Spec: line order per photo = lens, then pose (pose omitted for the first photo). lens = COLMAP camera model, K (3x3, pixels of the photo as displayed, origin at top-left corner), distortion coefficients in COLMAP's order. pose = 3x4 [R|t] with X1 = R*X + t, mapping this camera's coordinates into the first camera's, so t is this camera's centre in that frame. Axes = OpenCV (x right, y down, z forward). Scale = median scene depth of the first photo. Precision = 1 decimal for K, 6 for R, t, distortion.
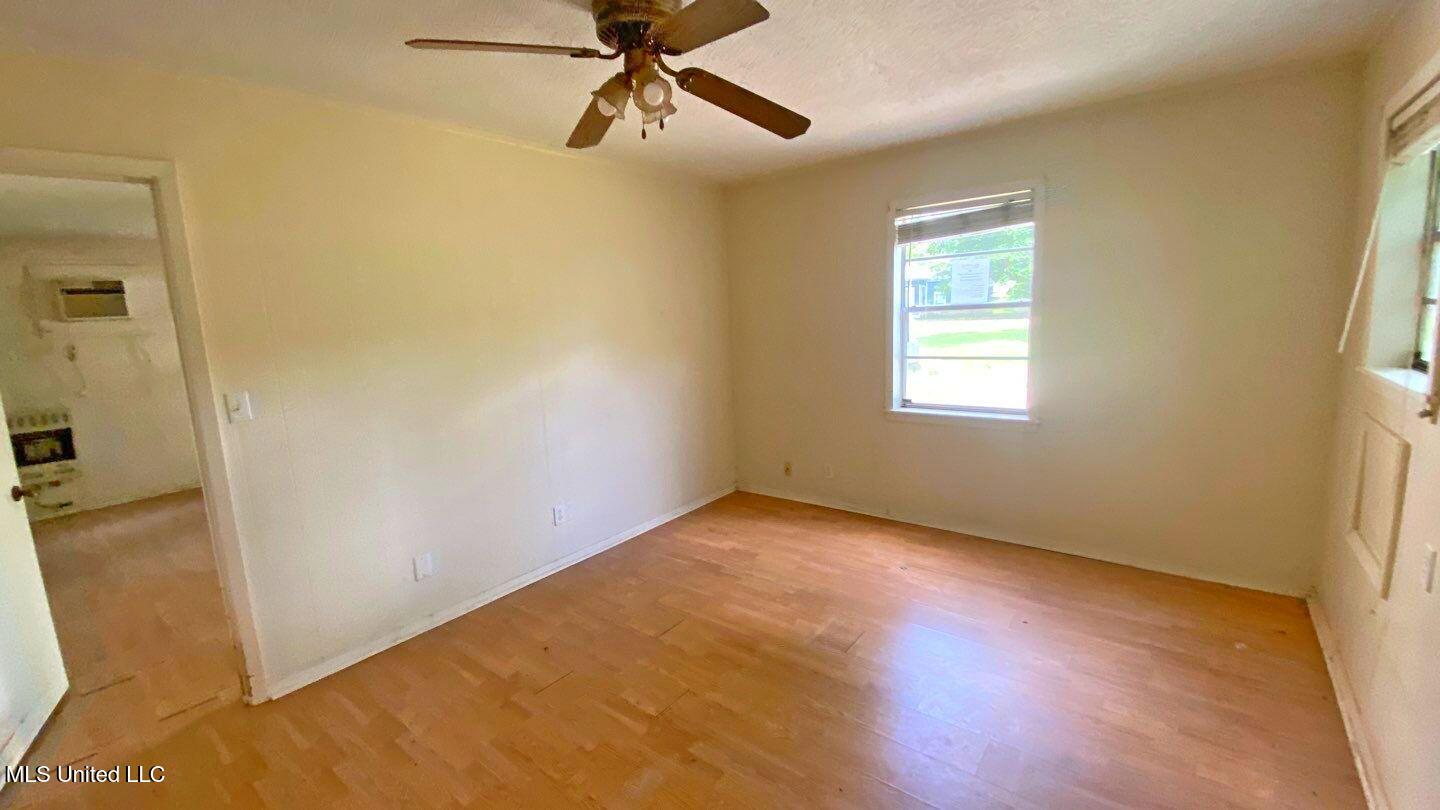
lens RADIAL K [[582.1, 0, 714.6], [0, 582.1, 407.0], [0, 0, 1]] dist [0.033237, -0.025908]
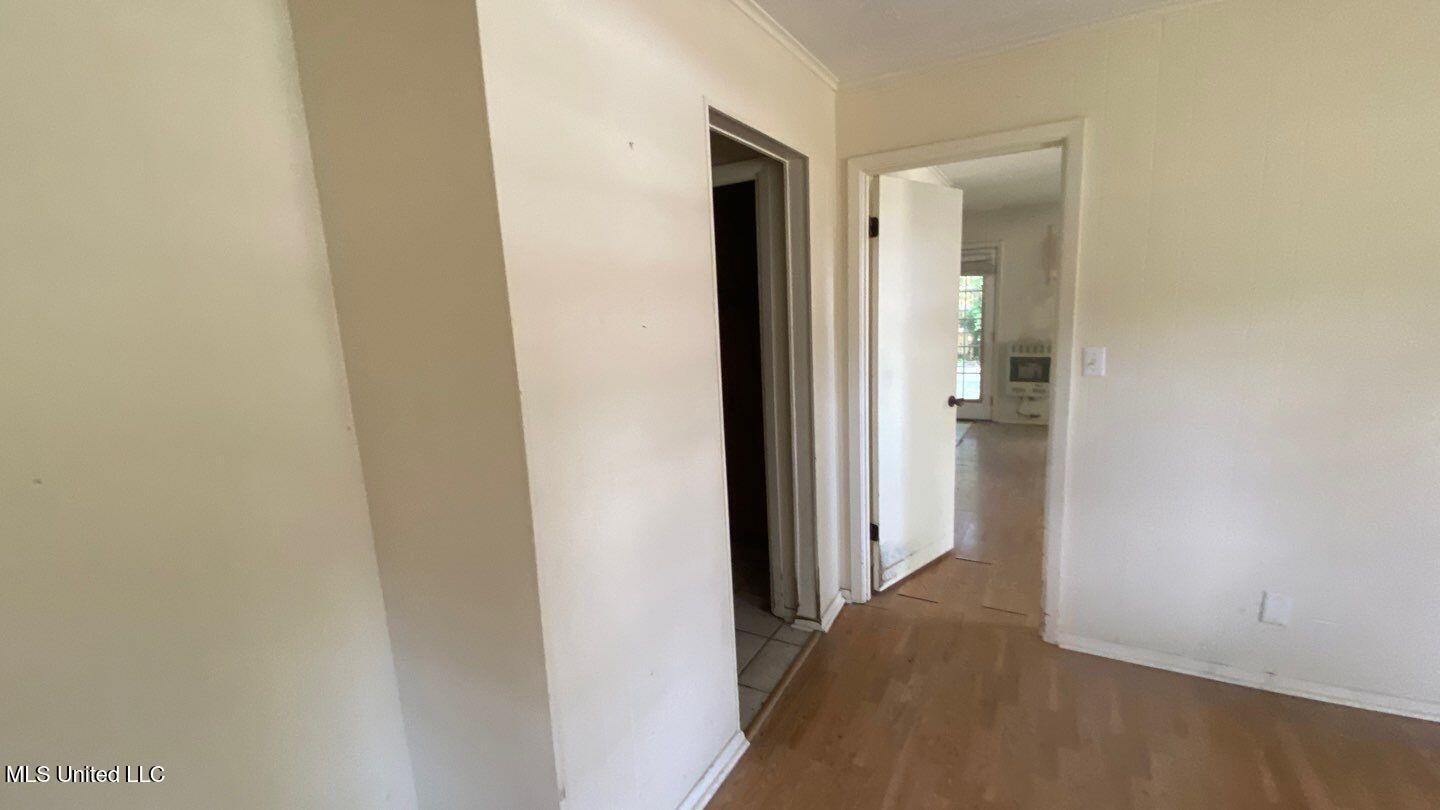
lens RADIAL K [[582.1, 0, 714.6], [0, 582.1, 407.0], [0, 0, 1]] dist [0.033237, -0.025908]
pose [[0.145858, 0.206085, -0.967603, 0.060010], [-0.115793, 0.974896, 0.190183, -0.032685], [0.982506, 0.084302, 0.166059, 0.173538]]
